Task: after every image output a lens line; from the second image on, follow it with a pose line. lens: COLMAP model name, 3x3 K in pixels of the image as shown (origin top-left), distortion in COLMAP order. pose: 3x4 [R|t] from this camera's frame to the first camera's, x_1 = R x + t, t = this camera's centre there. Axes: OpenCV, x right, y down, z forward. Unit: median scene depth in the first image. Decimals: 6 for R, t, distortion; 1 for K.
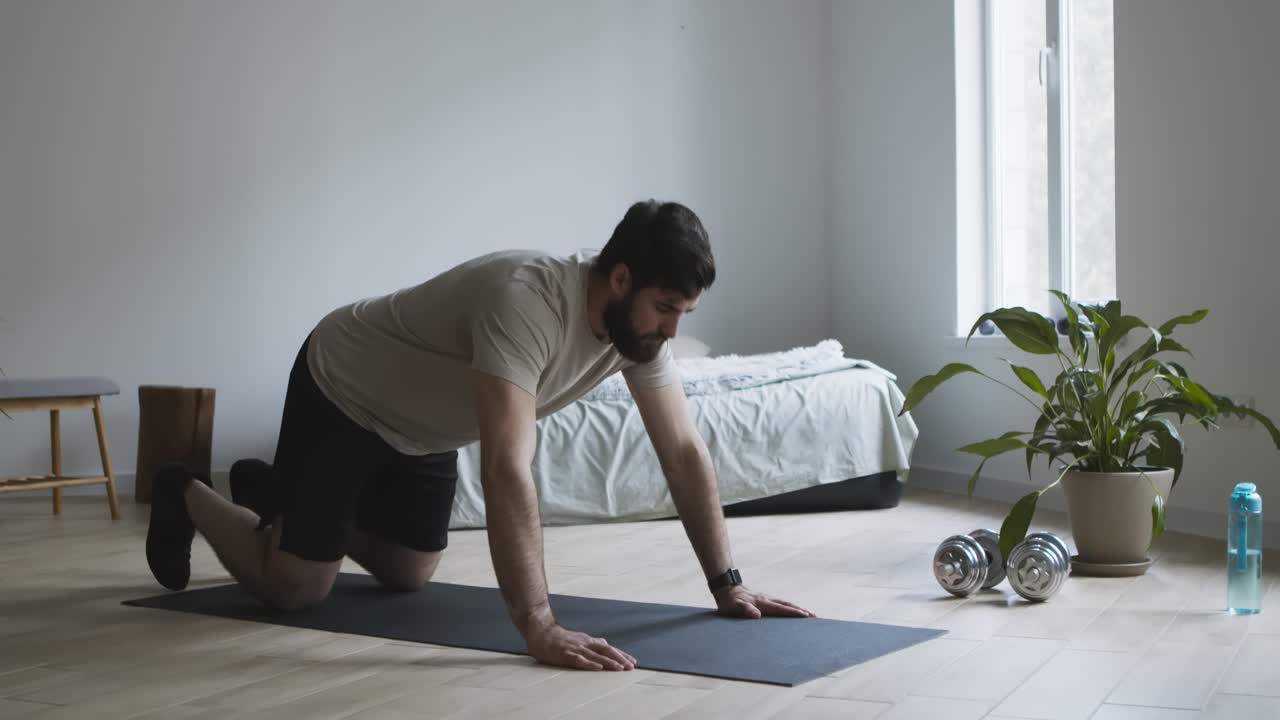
lens RADIAL K [[1825.3, 0, 640.0], [0, 1825.3, 360.0], [0, 0, 1]] dist [-0.102181, 0.024145]
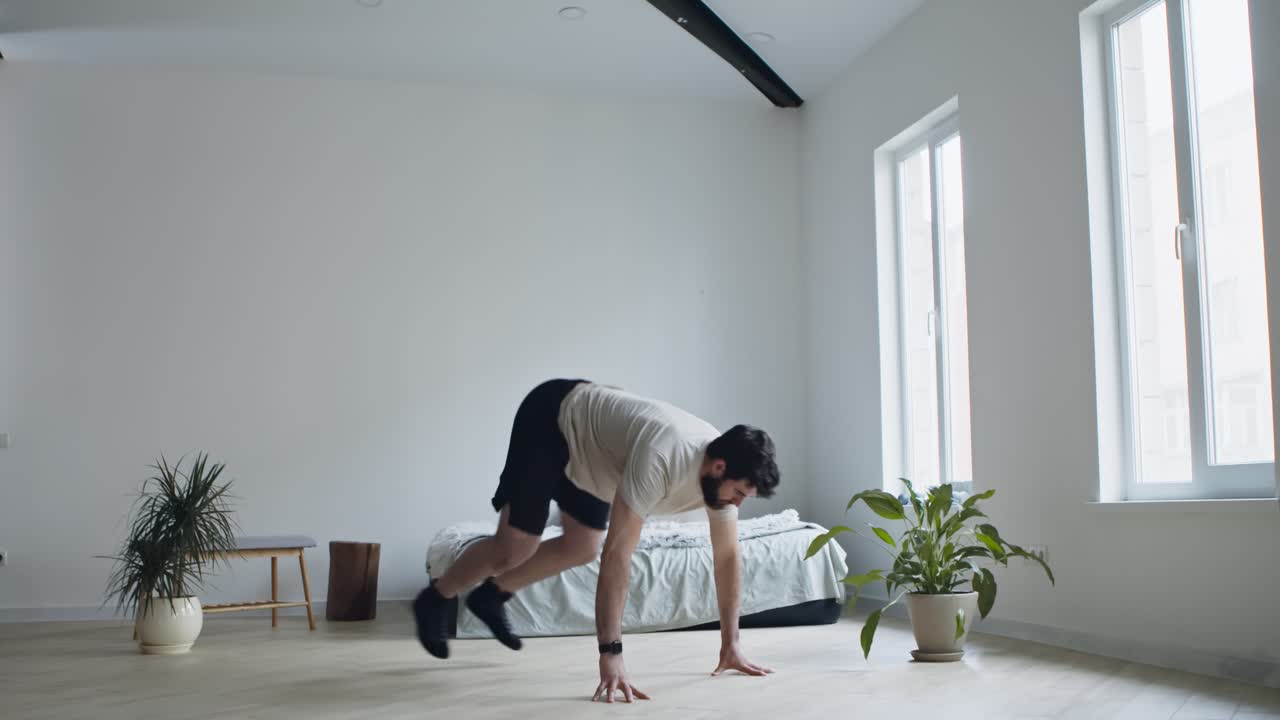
lens RADIAL K [[1561.7, 0, 640.0], [0, 1561.7, 360.0], [0, 0, 1]] dist [-0.135935, -0.008221]
pose [[0.996993, -0.011829, -0.076584, 0.084079], [0.003946, 0.994749, -0.102273, -0.002812], [0.077391, 0.101663, 0.991804, -0.282045]]
